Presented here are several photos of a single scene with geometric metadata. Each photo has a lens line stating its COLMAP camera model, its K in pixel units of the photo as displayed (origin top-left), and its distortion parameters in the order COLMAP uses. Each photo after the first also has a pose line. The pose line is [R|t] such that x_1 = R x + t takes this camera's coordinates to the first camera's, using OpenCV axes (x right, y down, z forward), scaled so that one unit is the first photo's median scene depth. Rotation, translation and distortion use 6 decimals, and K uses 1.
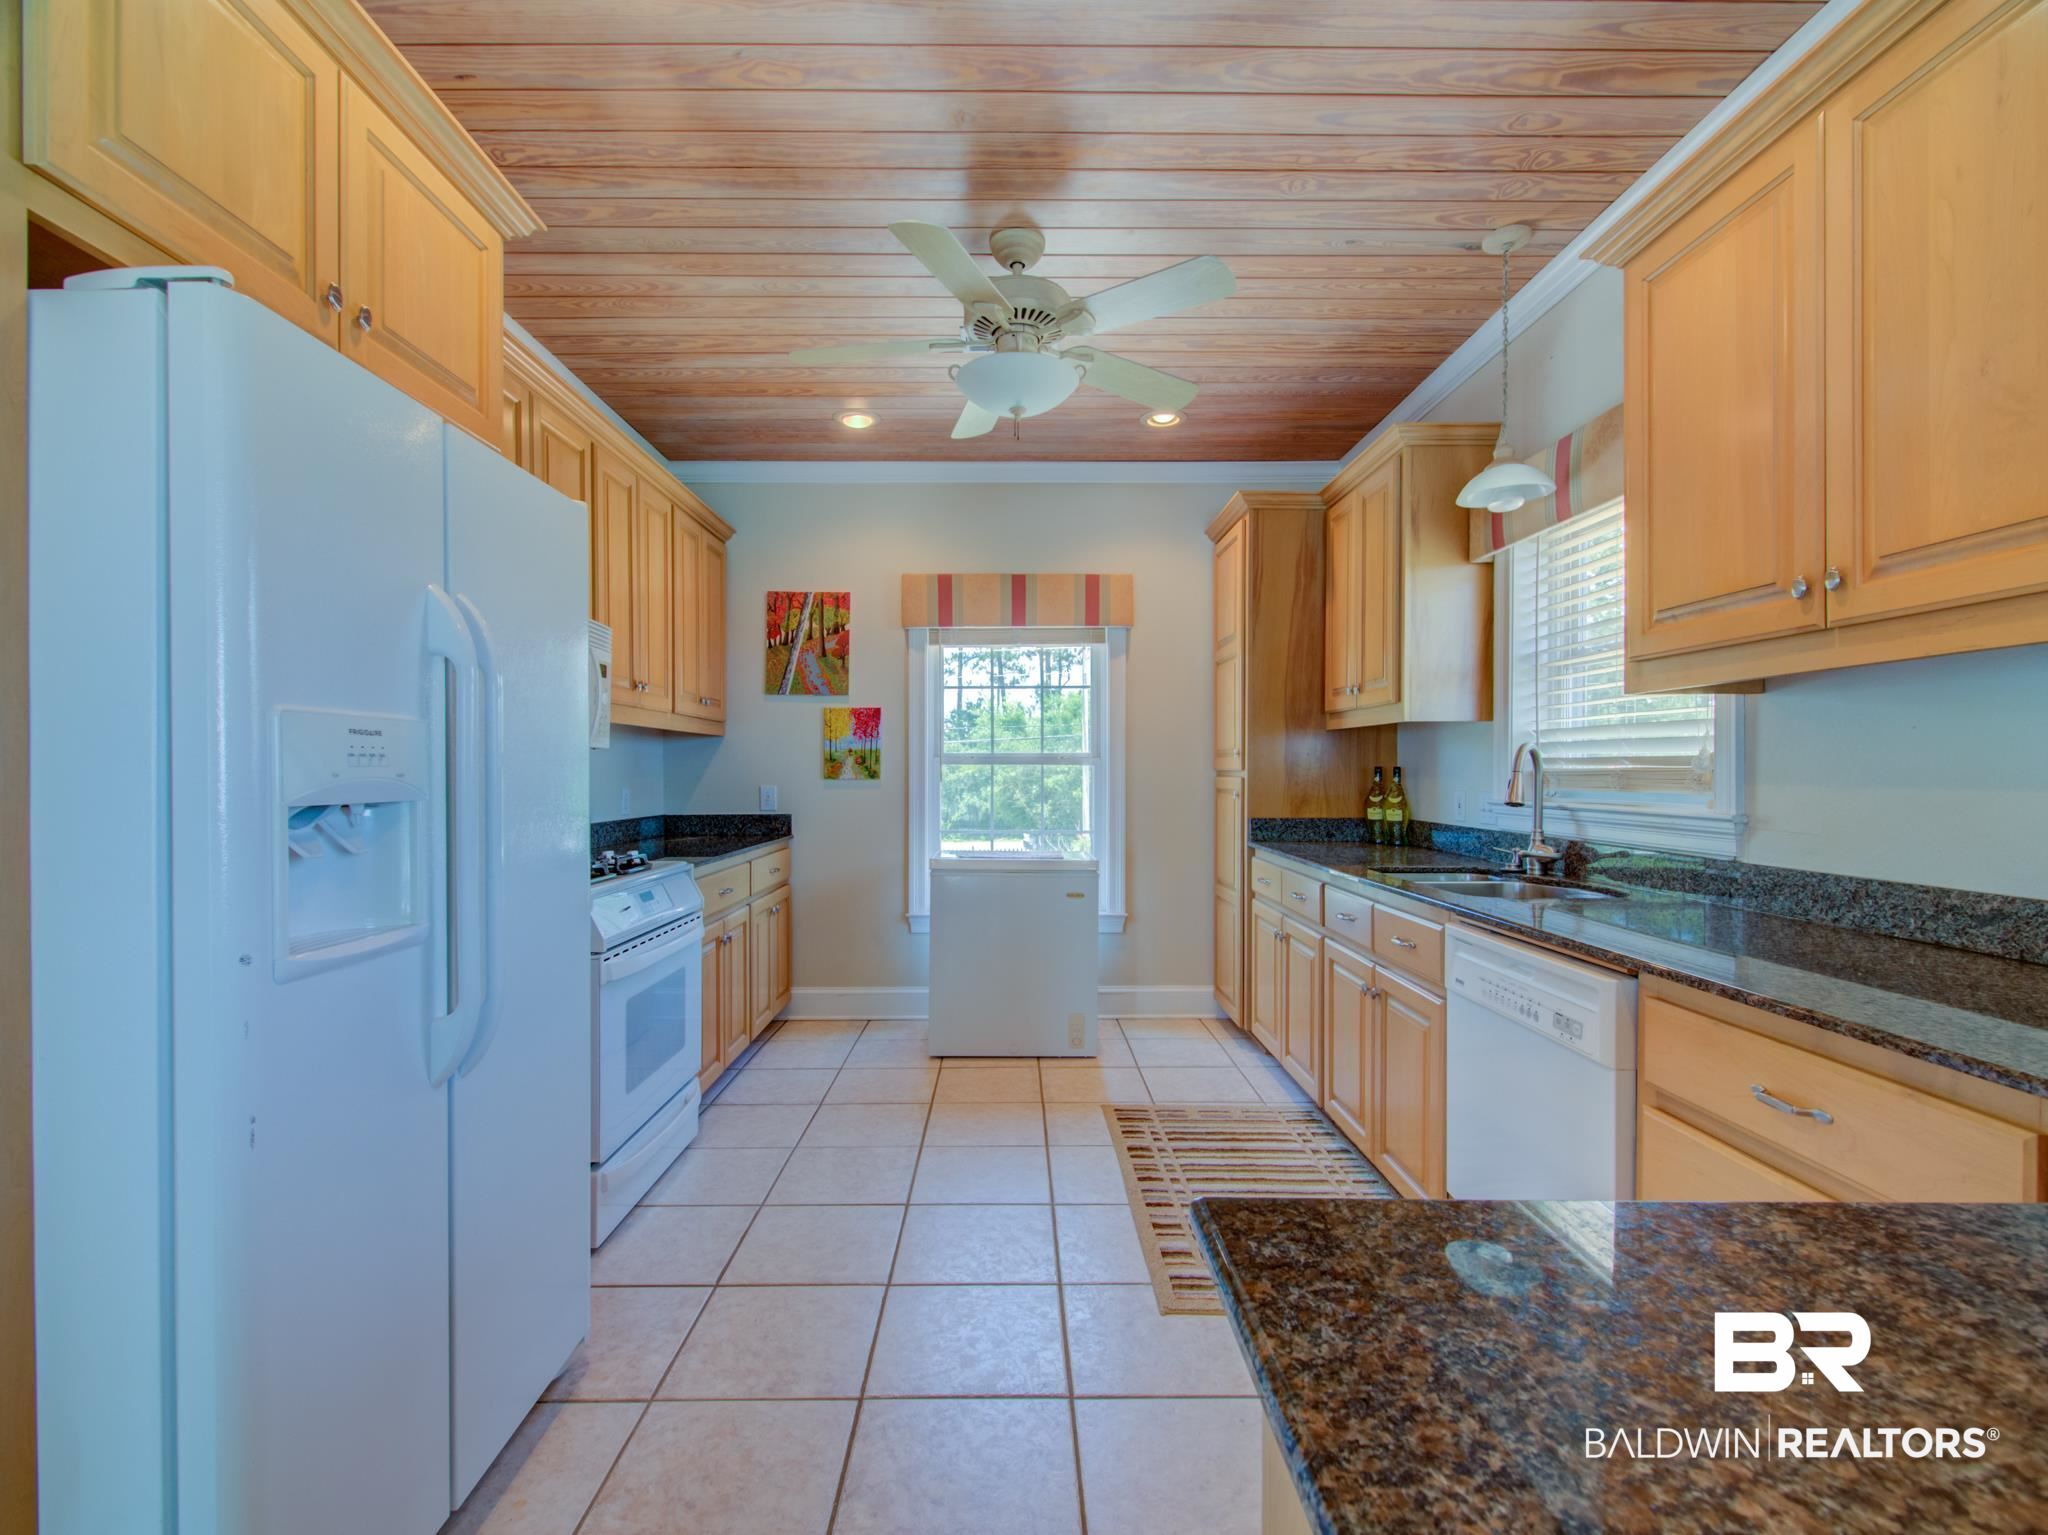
lens RADIAL K [[941.0, 0, 1016.8], [0, 941.0, 776.3], [0, 0, 1]] dist [0.010636, -0.005910]
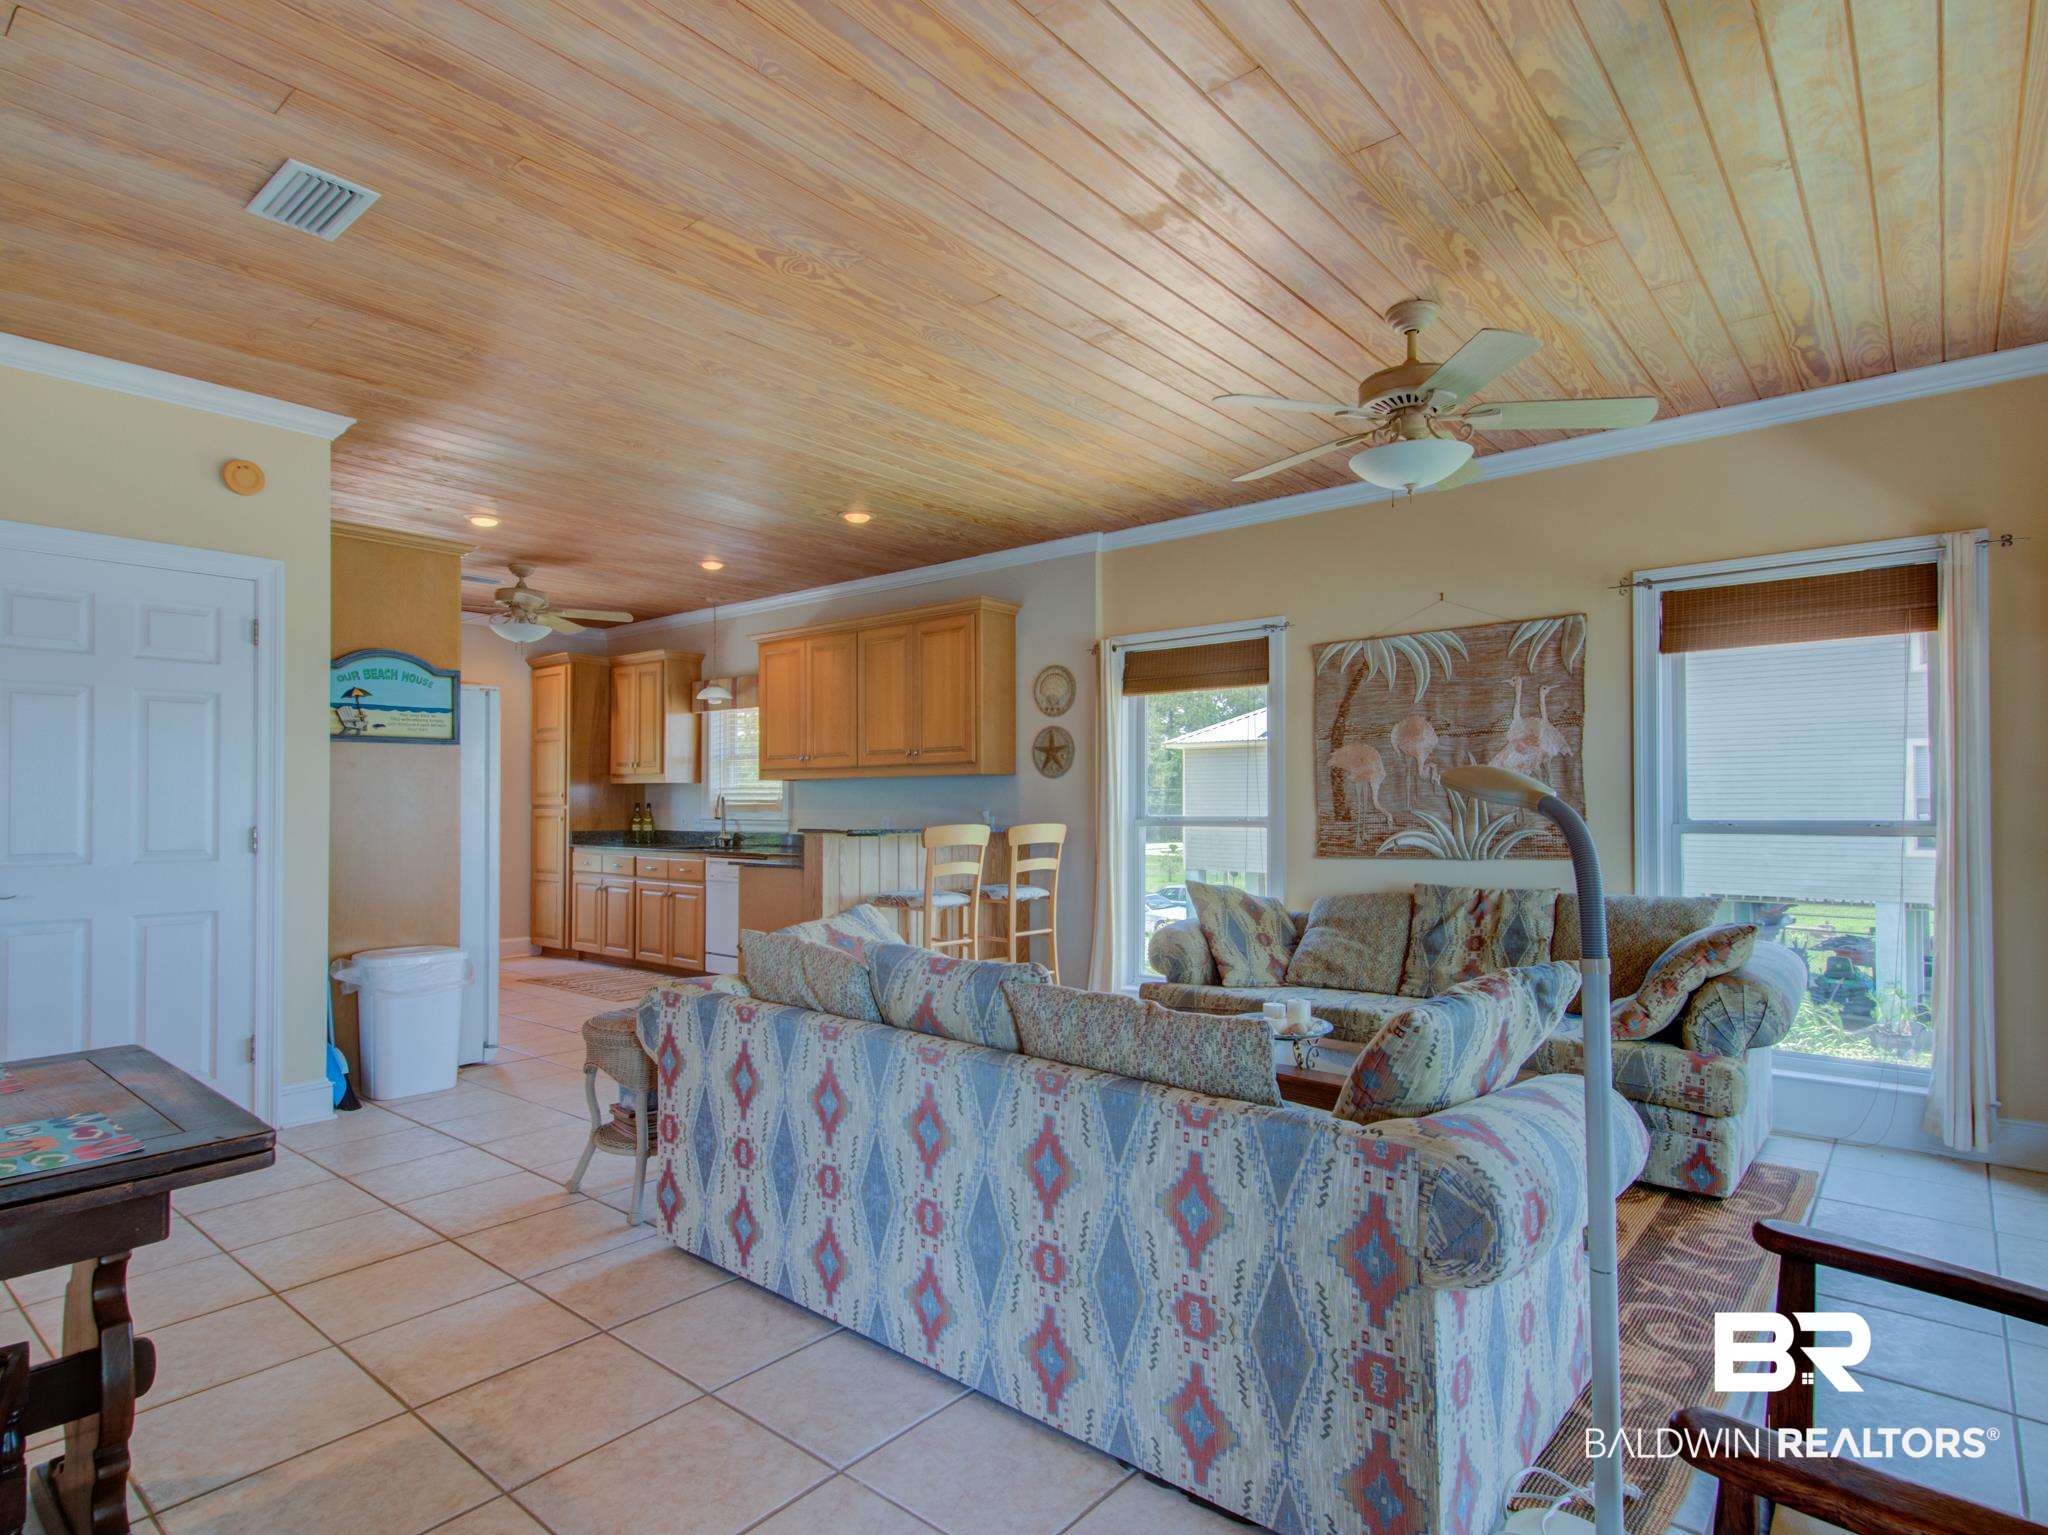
lens RADIAL K [[1095.2, 0, 1032.9], [0, 1095.2, 782.5], [0, 0, 1]] dist [0.005312, -0.000384]
pose [[0.645579, 0.018029, 0.763480, -0.772542], [0.004600, 0.999611, -0.027495, 0.012049], [-0.763679, 0.021262, 0.645245, -1.021225]]
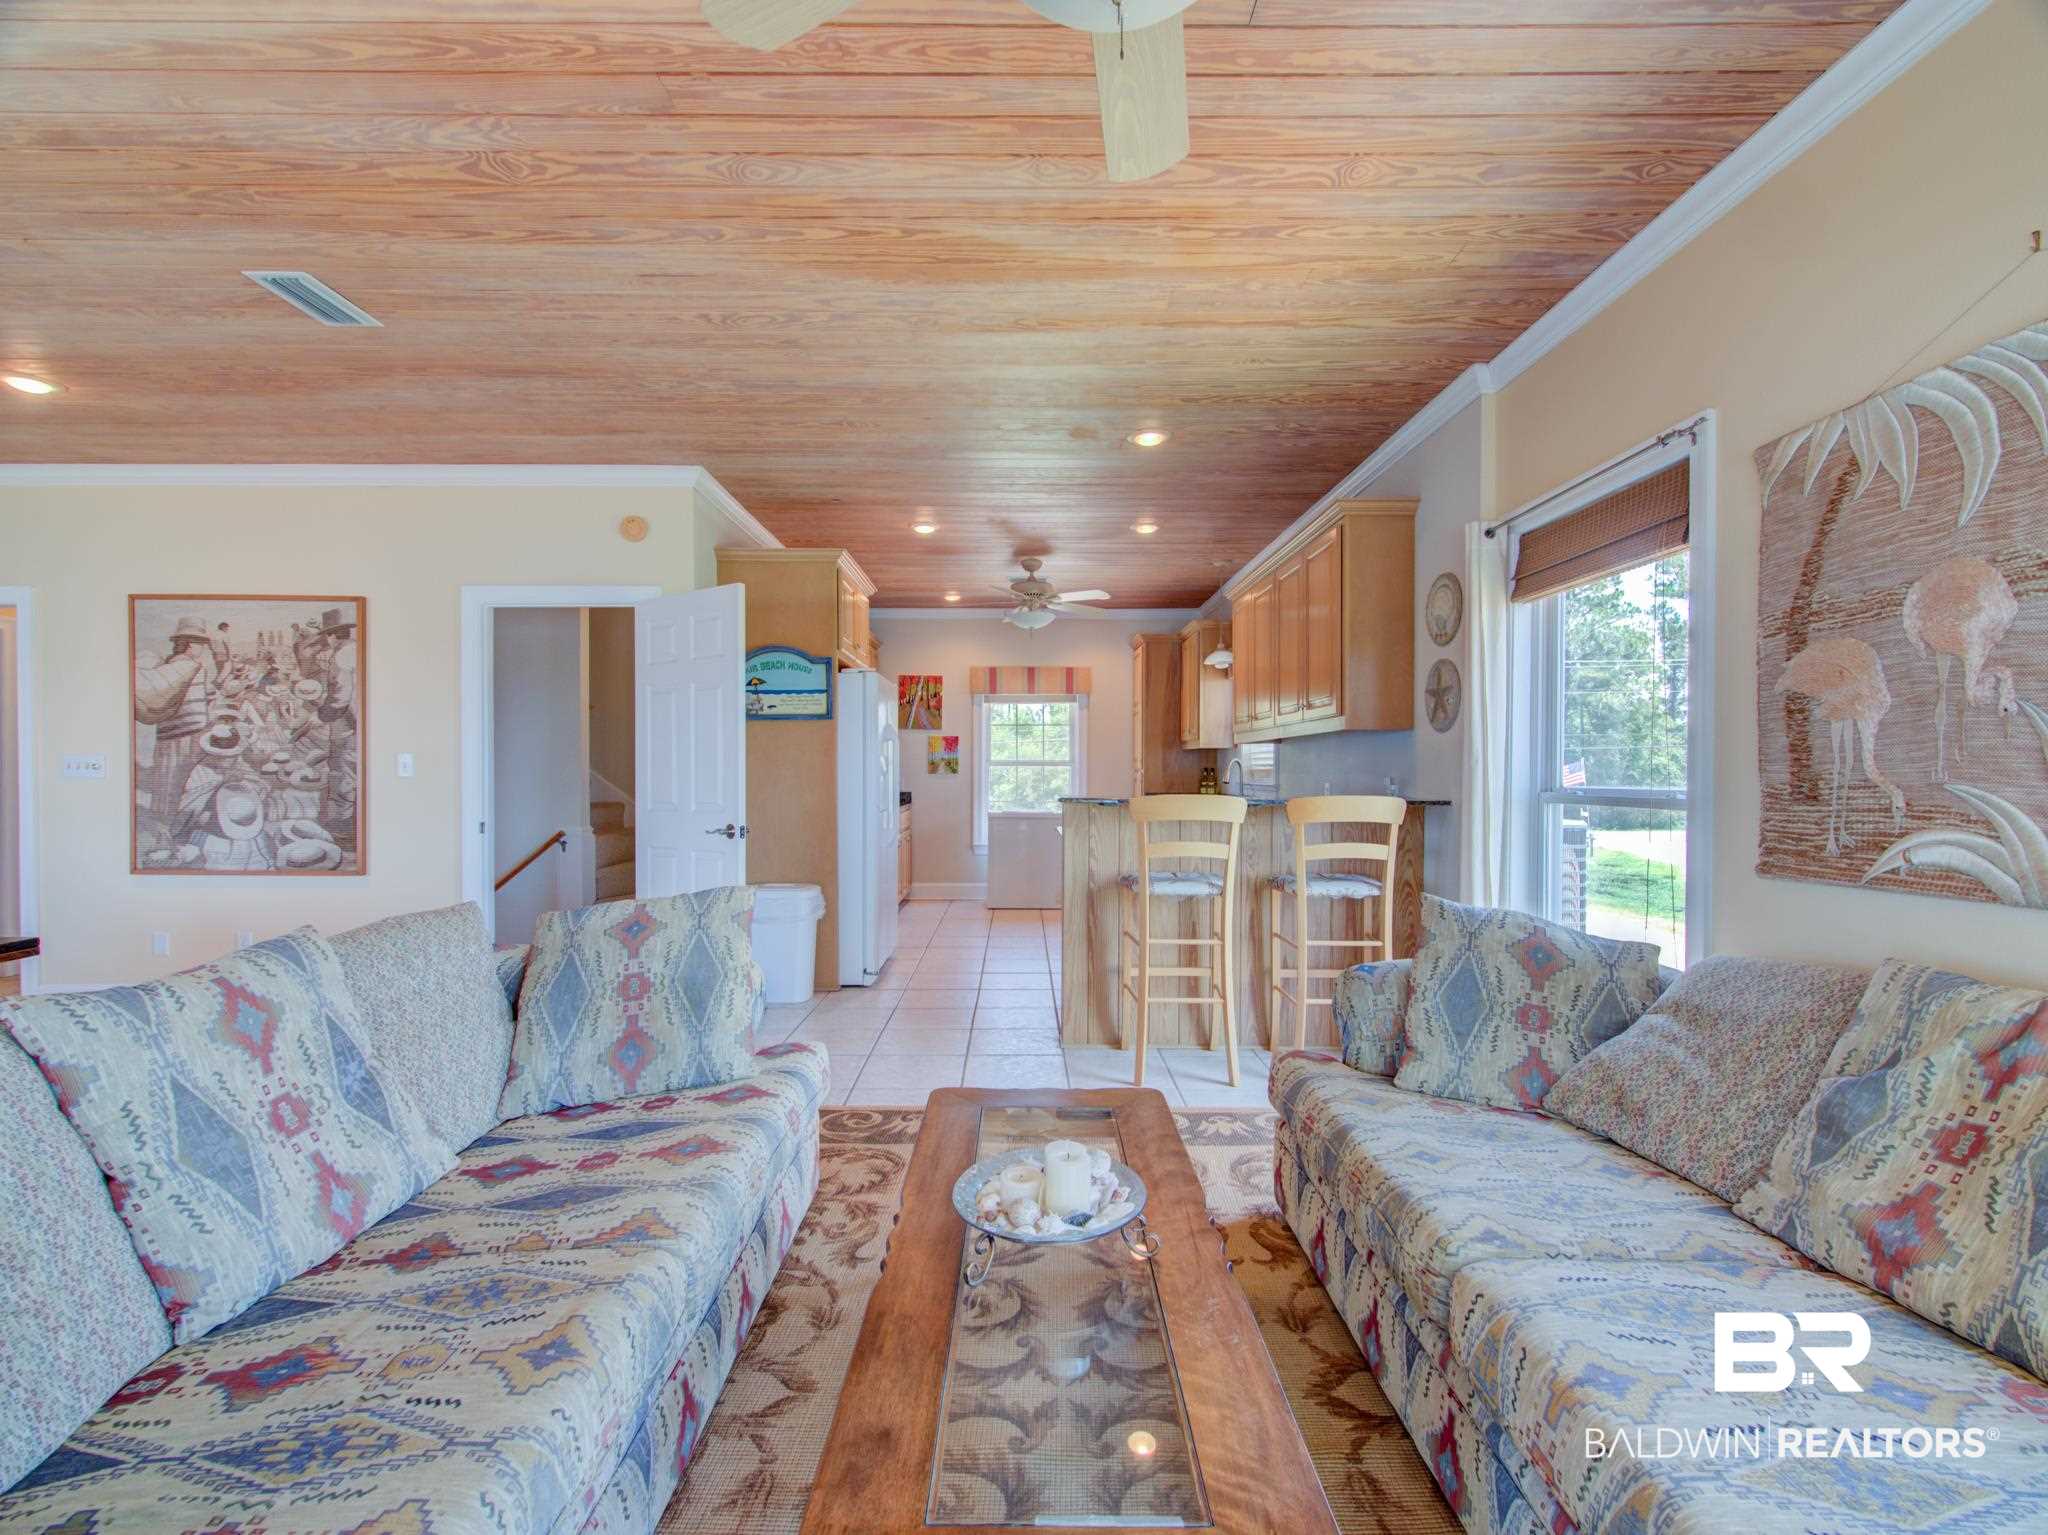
lens RADIAL K [[941.0, 0, 1026.5], [0, 941.0, 776.6], [0, 0, 1]] dist [0.010636, -0.005910]
pose [[0.999997, 0.002412, -0.000641, -0.006448], [-0.002412, 0.999997, -0.000043, 0.009505], [0.000640, 0.000044, 1.000000, -0.999690]]
